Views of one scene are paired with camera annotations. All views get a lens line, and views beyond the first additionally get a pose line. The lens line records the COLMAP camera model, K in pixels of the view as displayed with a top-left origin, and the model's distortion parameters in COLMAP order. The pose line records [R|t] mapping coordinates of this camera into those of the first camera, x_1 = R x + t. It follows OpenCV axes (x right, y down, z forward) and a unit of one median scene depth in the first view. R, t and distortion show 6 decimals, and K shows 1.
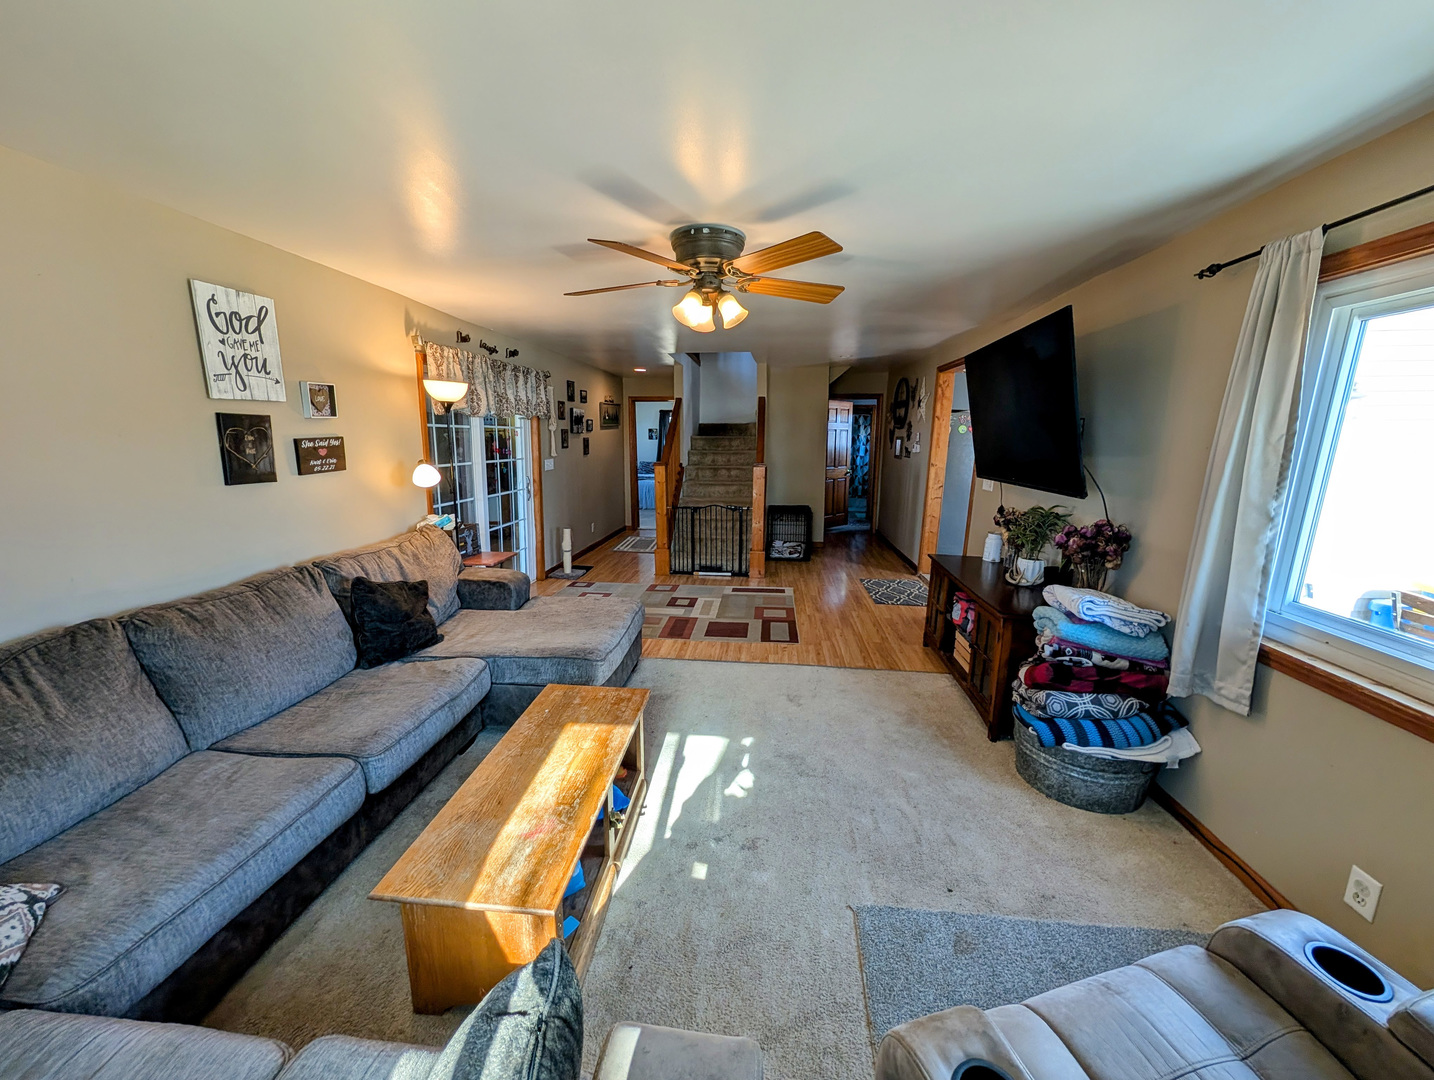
lens RADIAL K [[537.1, 0, 717.0], [0, 537.1, 540.0], [0, 0, 1]] dist [-0.006063, 0.000251]
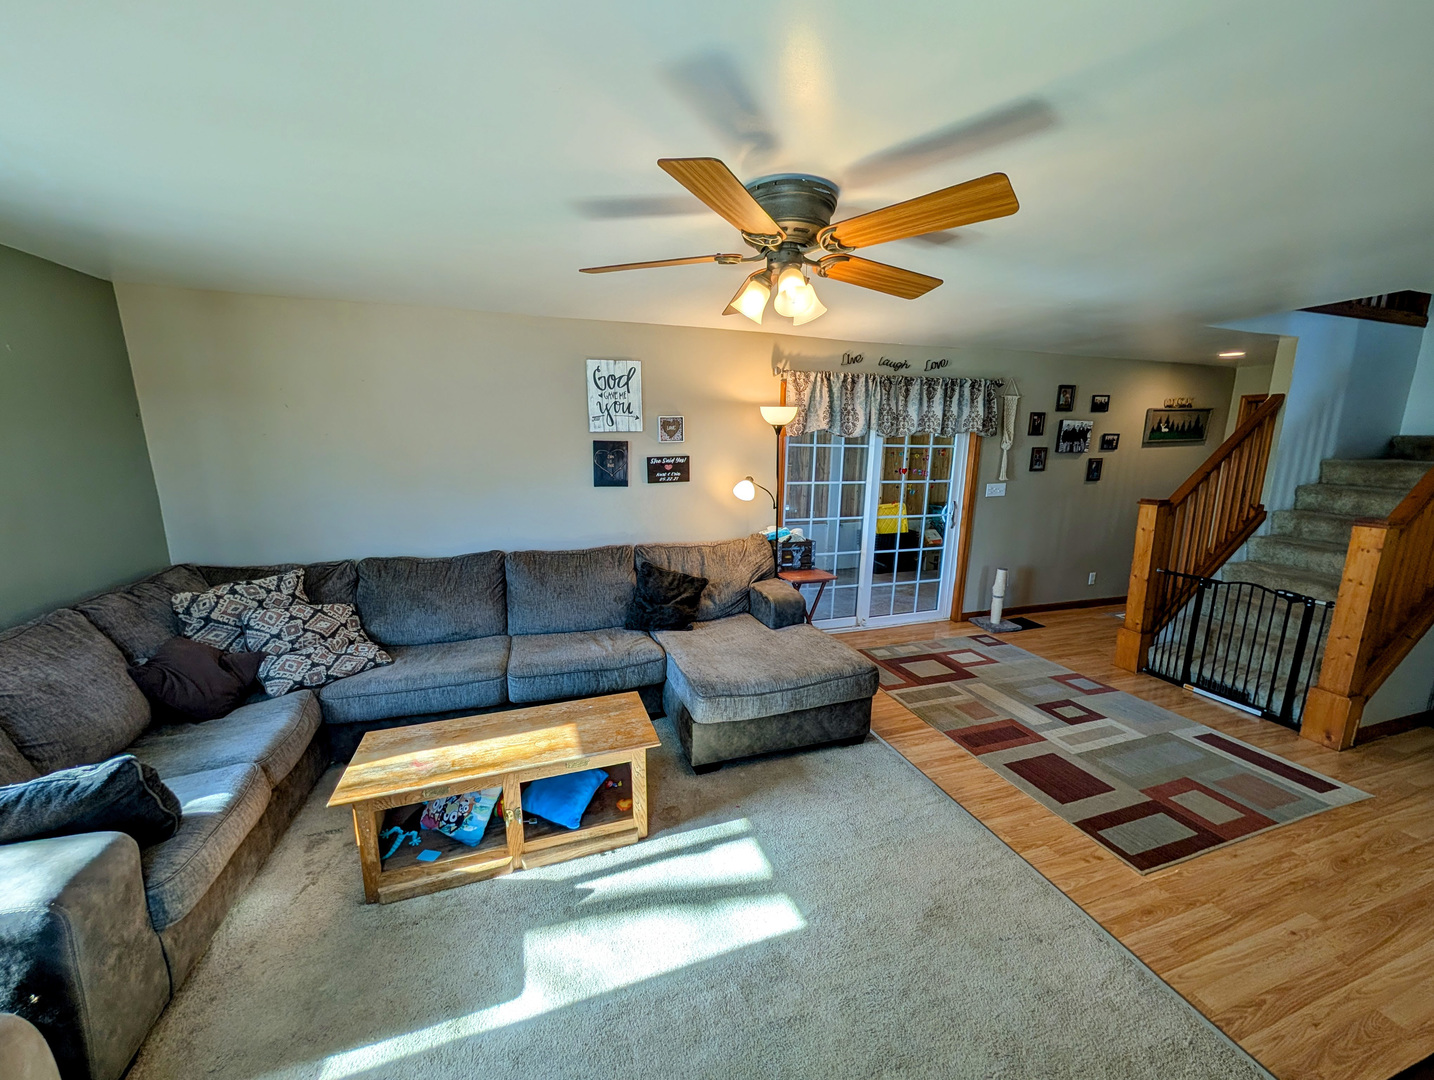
lens RADIAL K [[537.1, 0, 717.0], [0, 537.1, 540.0], [0, 0, 1]] dist [-0.006063, 0.000251]
pose [[0.408664, 0.153349, -0.899710, 0.513524], [-0.177959, 0.980251, 0.086244, -0.112649], [0.895167, 0.124867, 0.427883, 0.506950]]
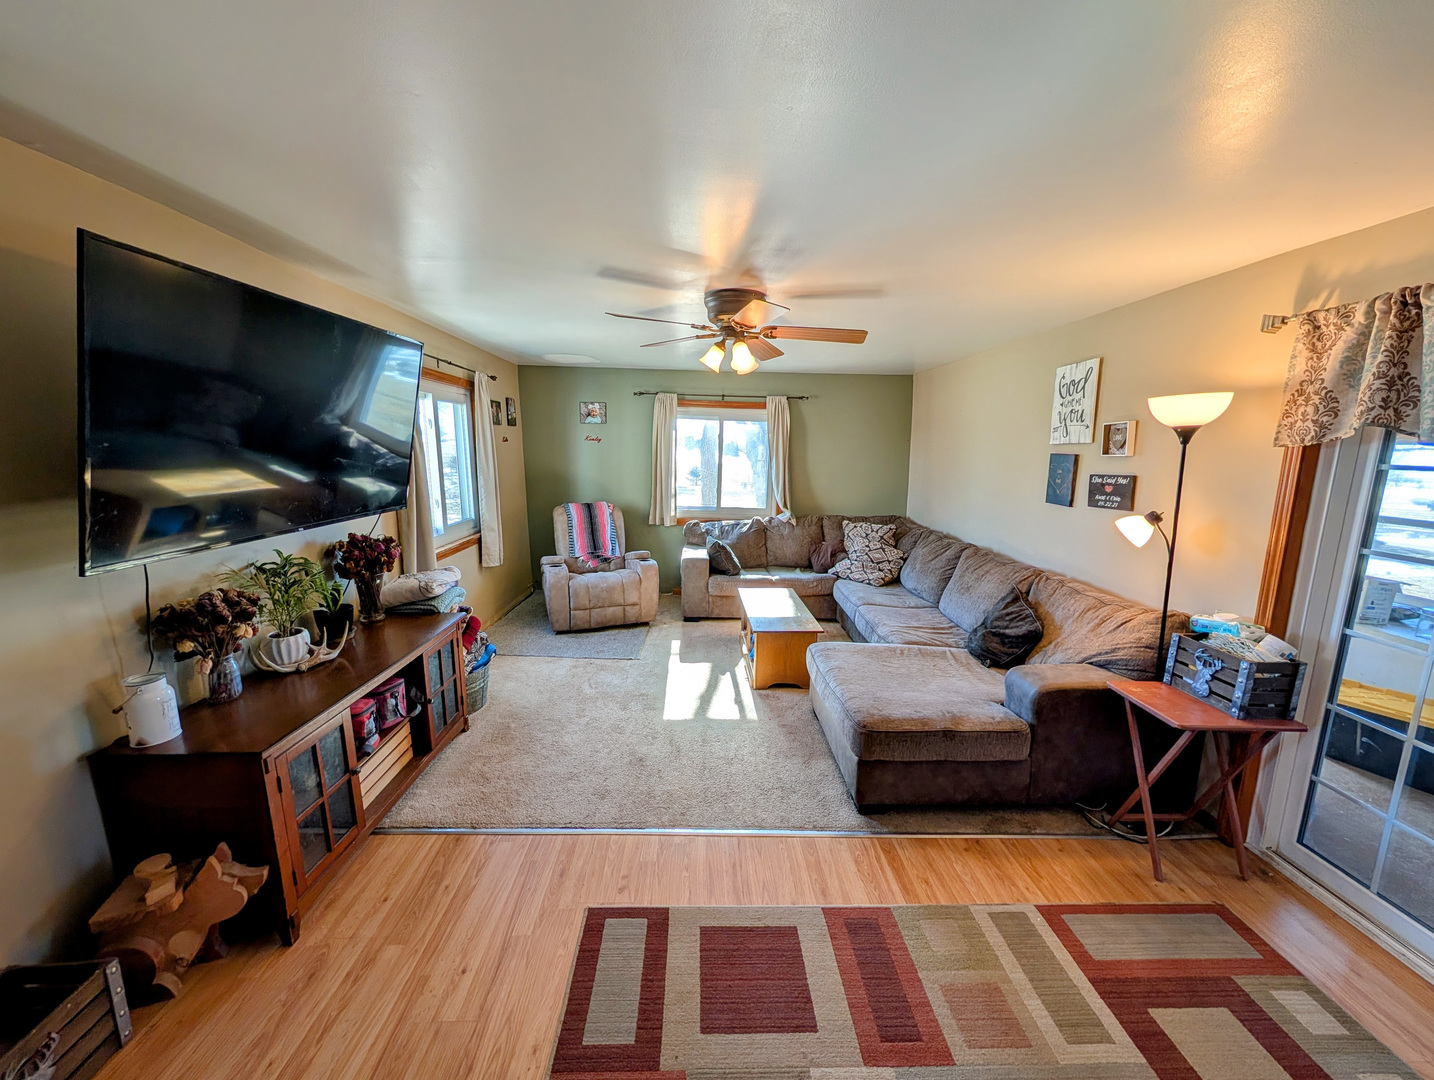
lens RADIAL K [[537.1, 0, 717.0], [0, 537.1, 540.0], [0, 0, 1]] dist [-0.006063, 0.000251]
pose [[-0.990638, -0.004951, -0.136427, 0.139453], [-0.053698, 0.932918, 0.356063, -0.366175], [0.125512, 0.360056, -0.924449, 1.738371]]
